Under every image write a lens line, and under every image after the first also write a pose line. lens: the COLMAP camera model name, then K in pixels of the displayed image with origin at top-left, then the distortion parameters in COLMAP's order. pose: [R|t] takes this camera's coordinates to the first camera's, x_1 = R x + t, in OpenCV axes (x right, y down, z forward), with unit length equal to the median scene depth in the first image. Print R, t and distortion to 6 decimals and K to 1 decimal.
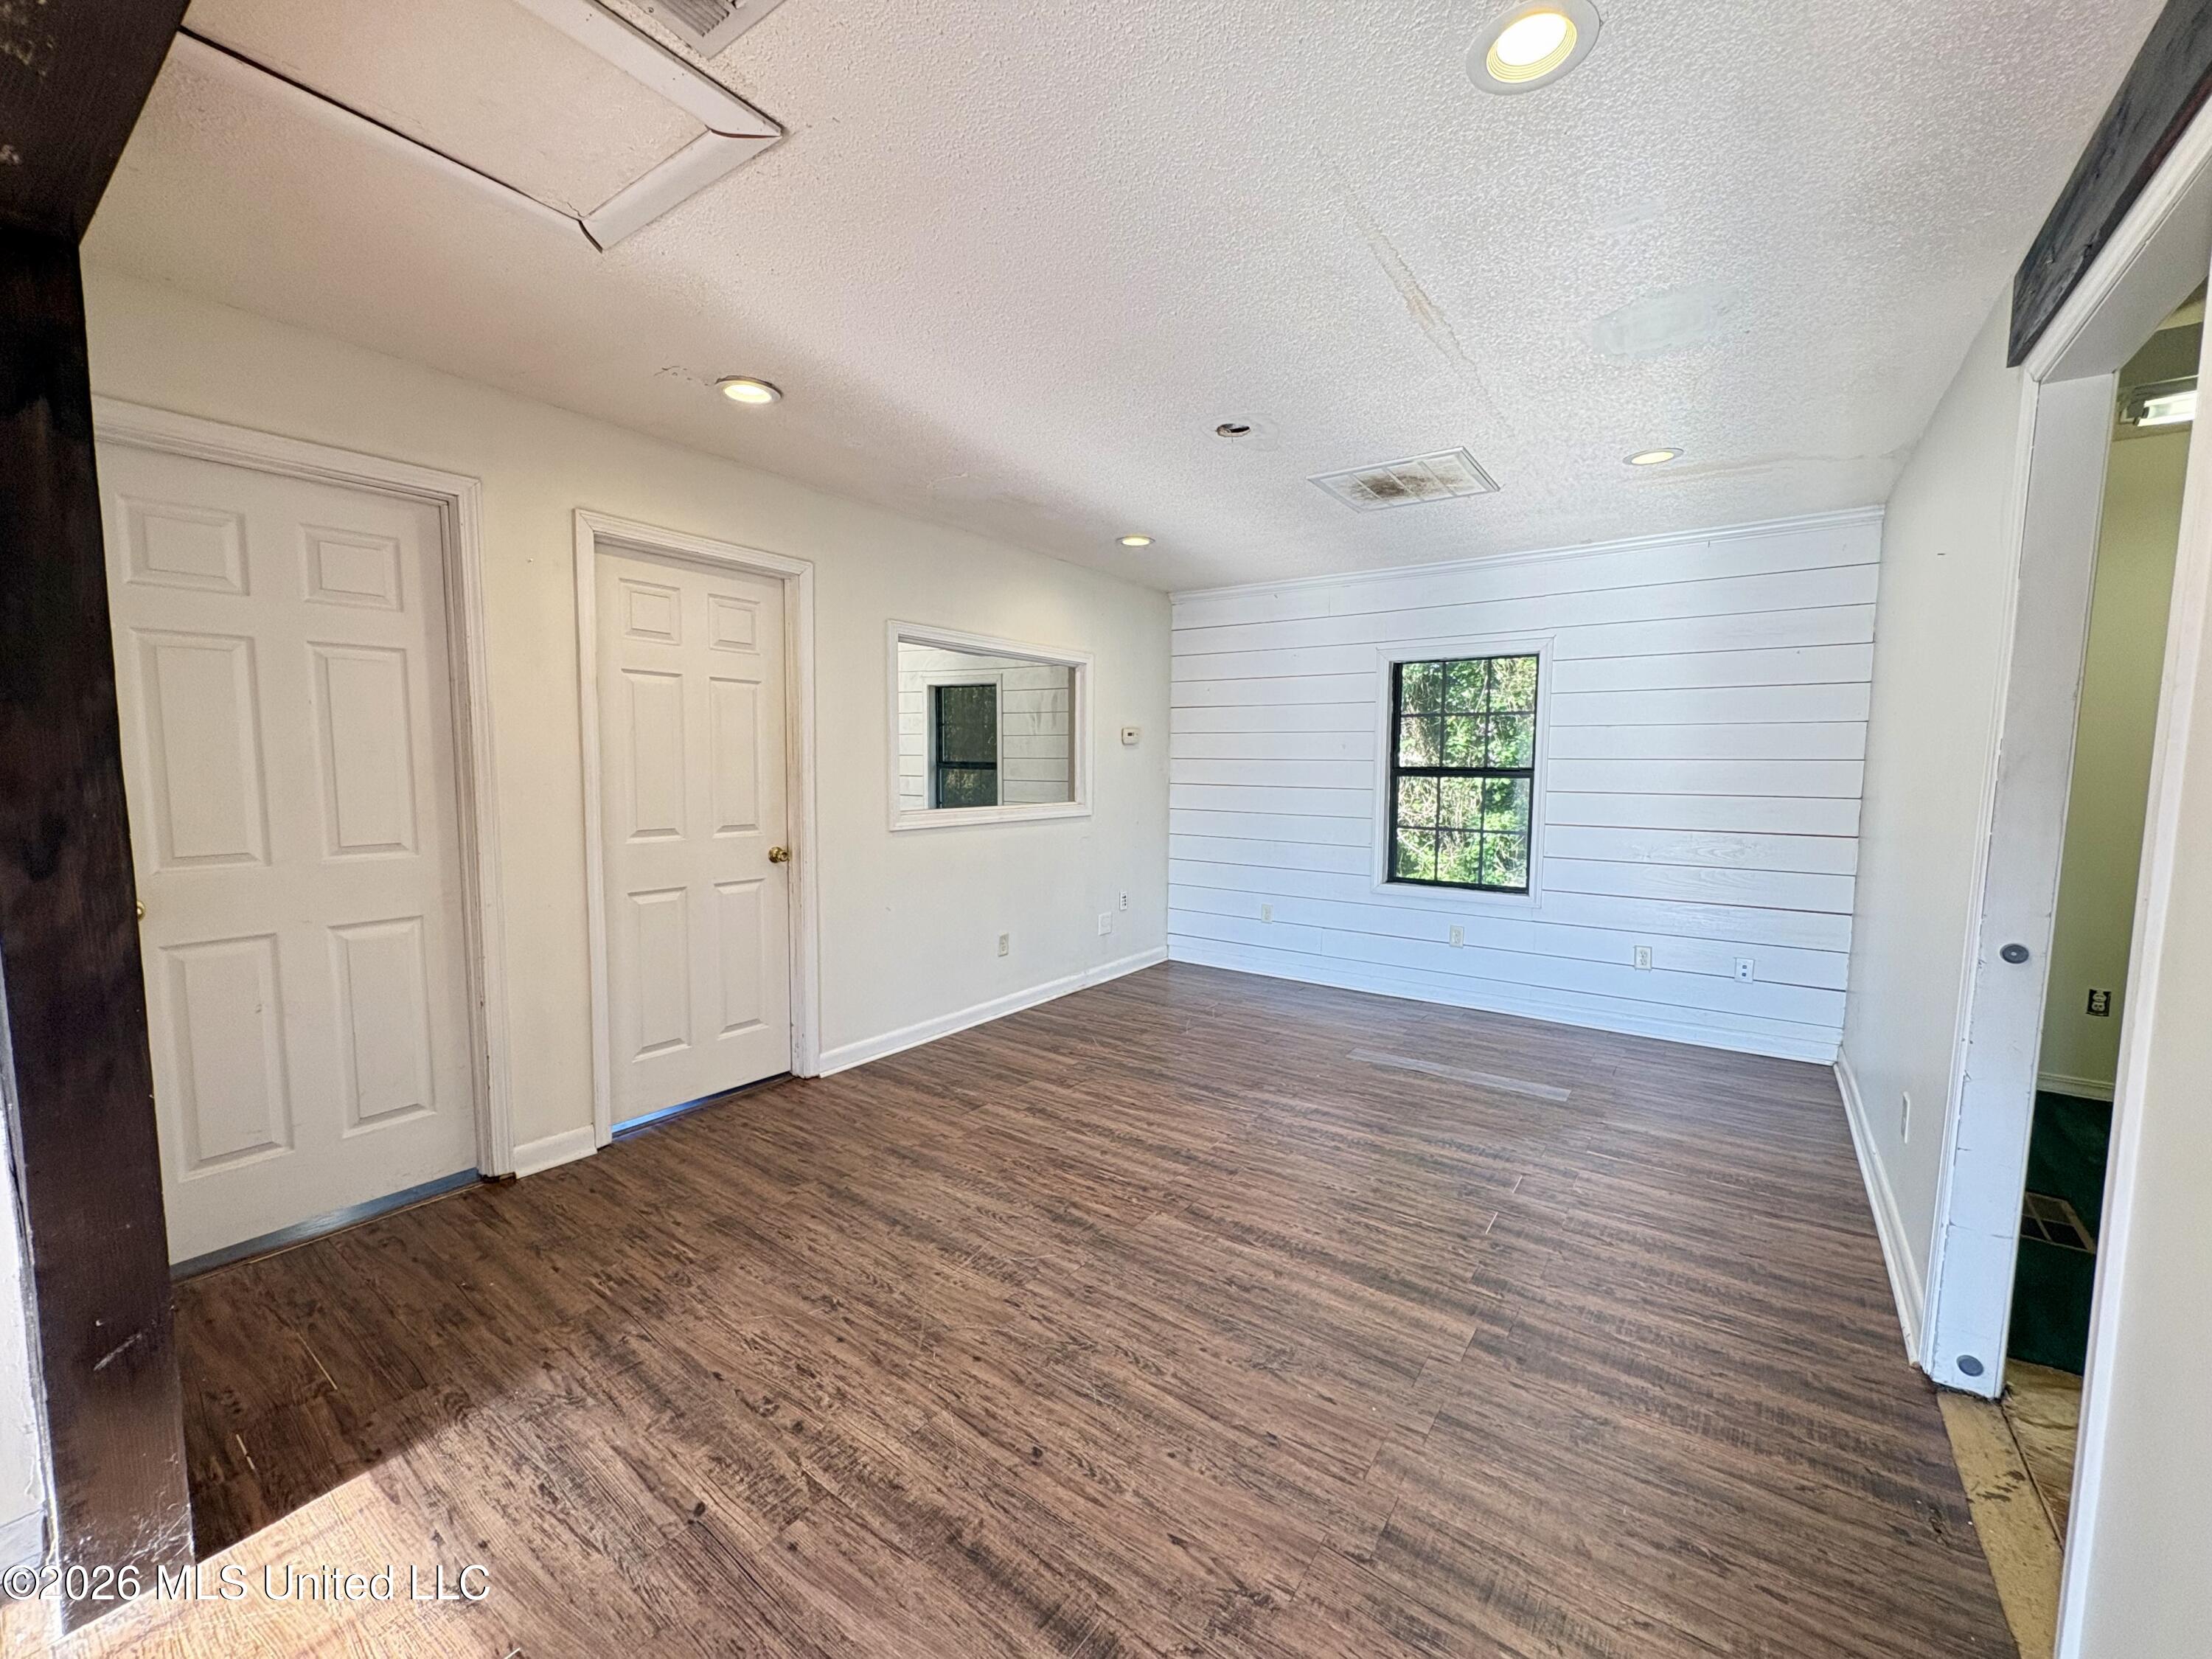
lens RADIAL K [[883.0, 0, 1105.1], [0, 883.0, 824.2], [0, 0, 1]] dist [0.000157, -0.000195]
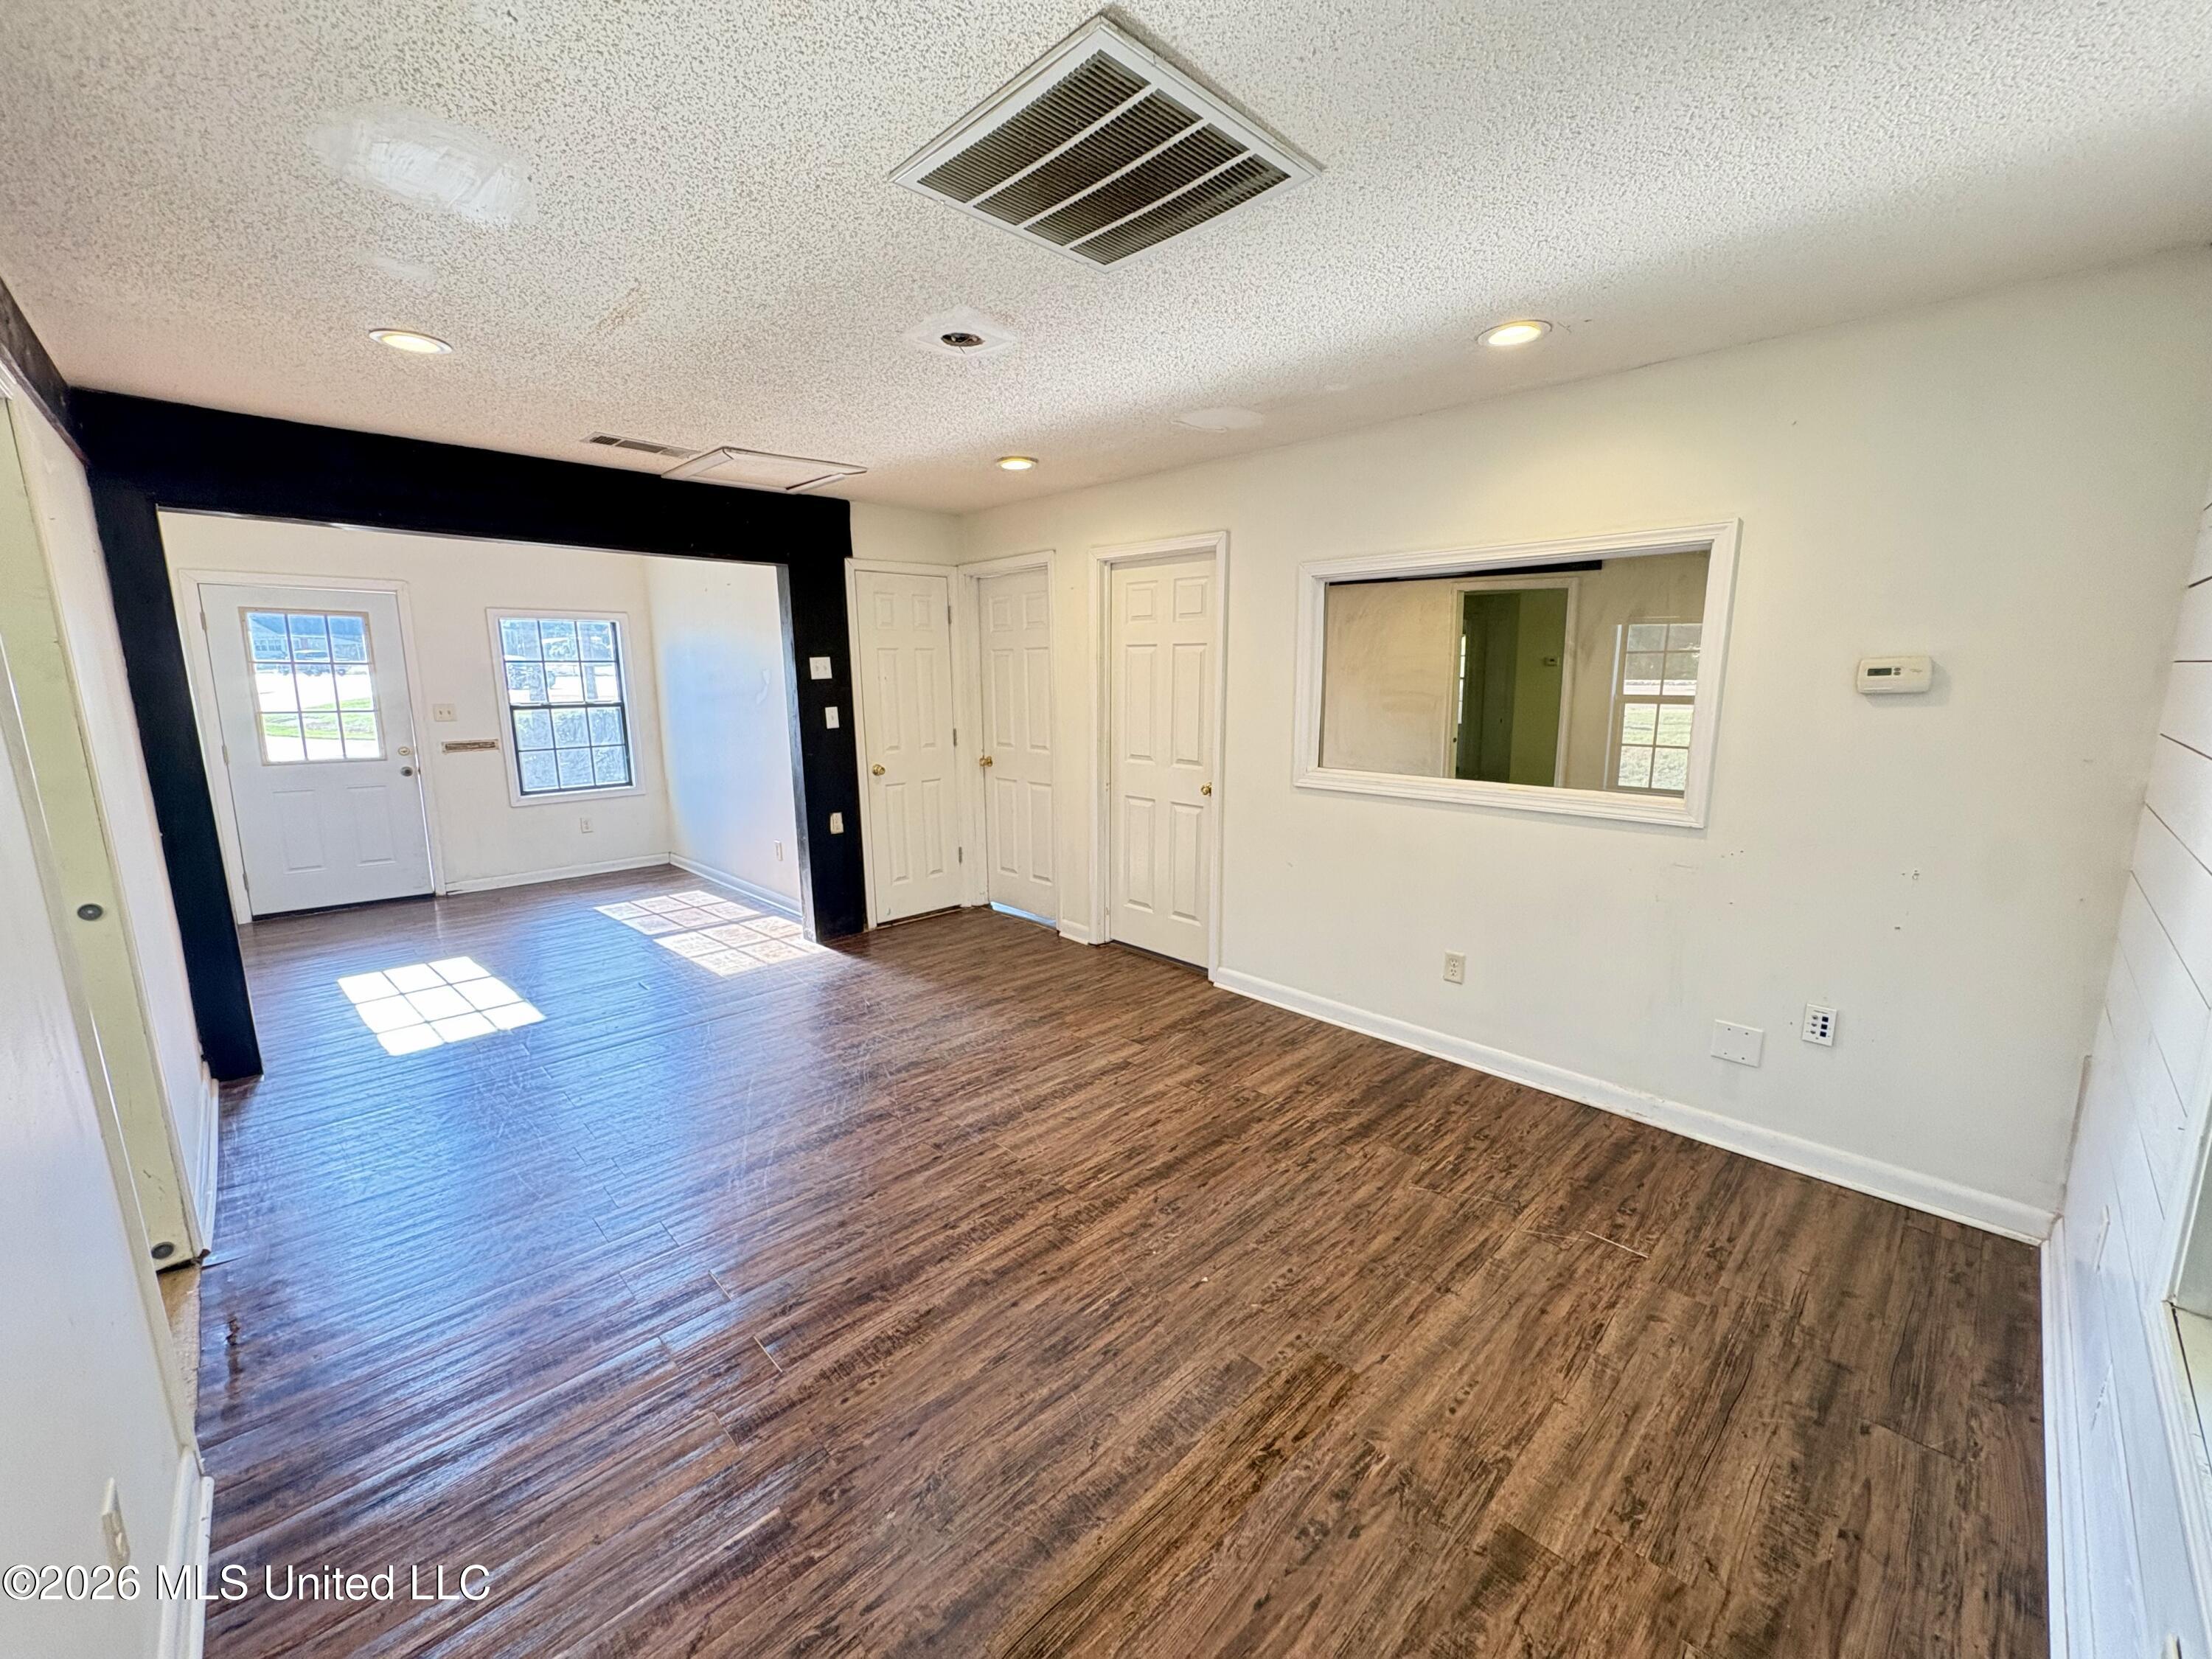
lens RADIAL K [[883.0, 0, 1114.2], [0, 883.0, 823.4], [0, 0, 1]] dist [0.000157, -0.000195]
pose [[-0.164777, 0.160402, -0.973201, 0.882405], [-0.071668, 0.982133, 0.174009, -0.128090], [0.983724, 0.098420, -0.150337, 1.135124]]
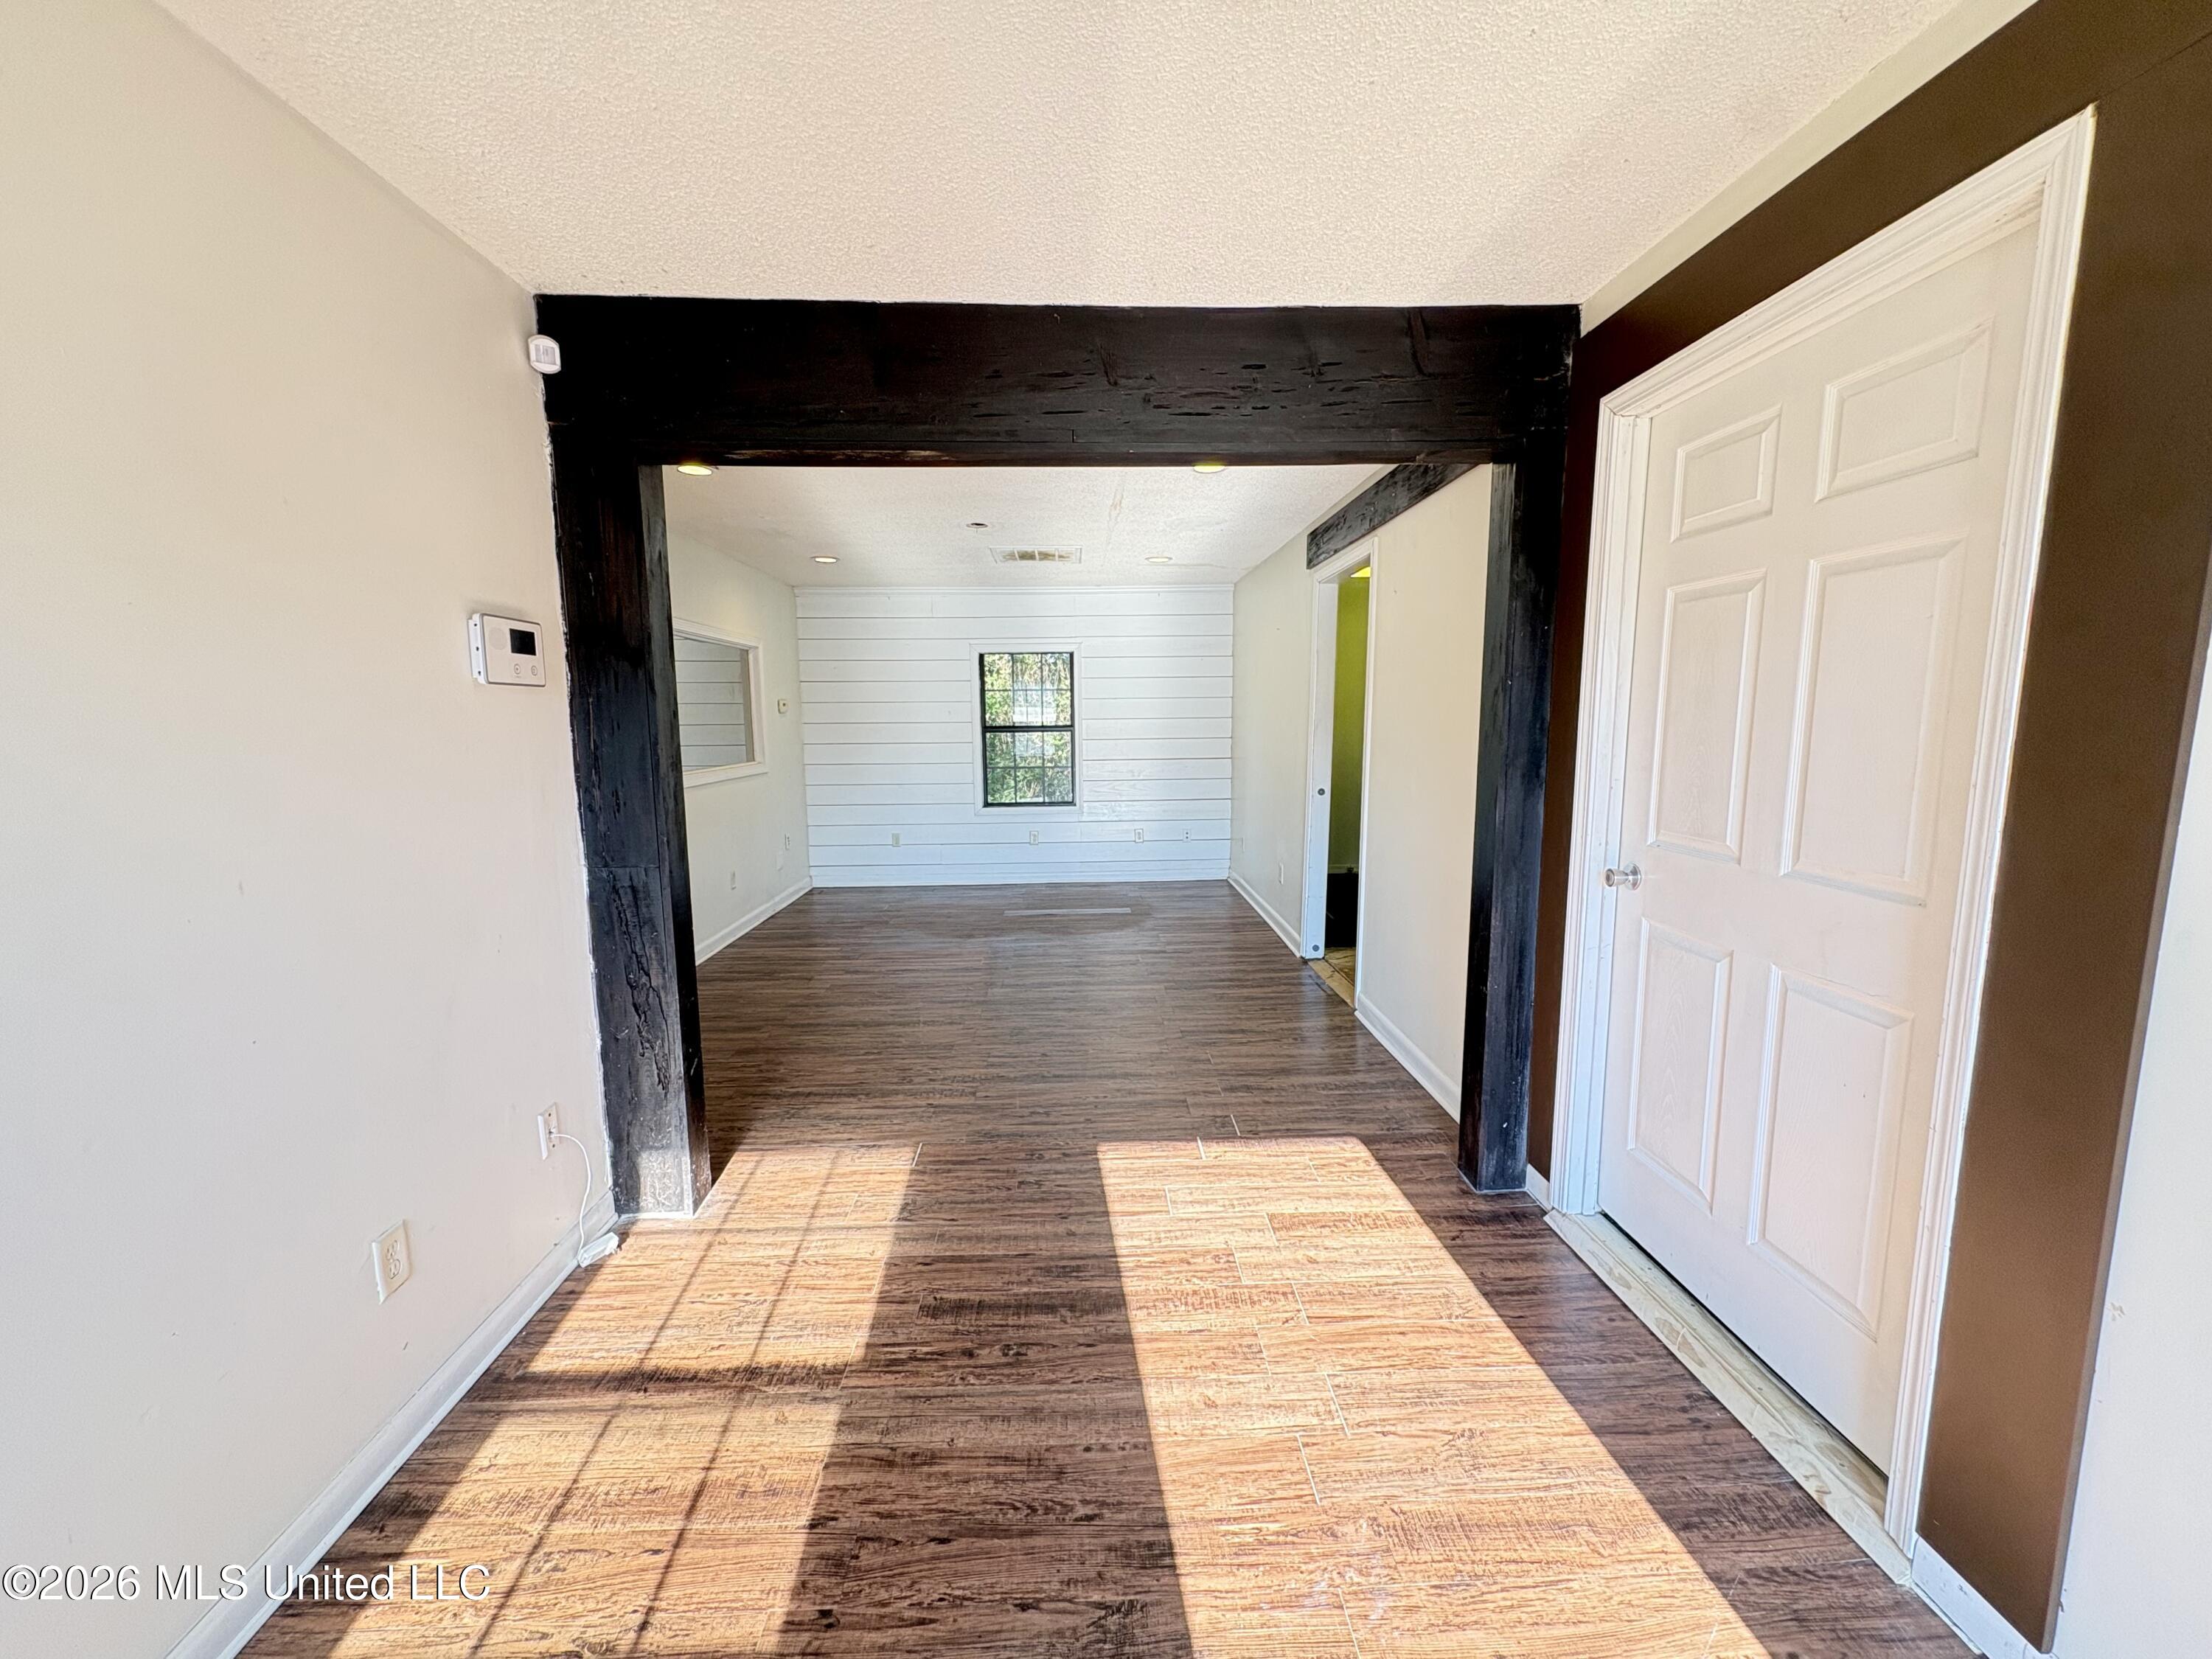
lens RADIAL K [[883.0, 0, 1105.5], [0, 883.0, 830.5], [0, 0, 1]] dist [0.000157, -0.000195]
pose [[0.788745, -0.098747, 0.606737, -0.618346], [0.063664, 0.994828, 0.079149, 0.004921], [-0.611415, -0.023801, 0.790952, -0.398677]]
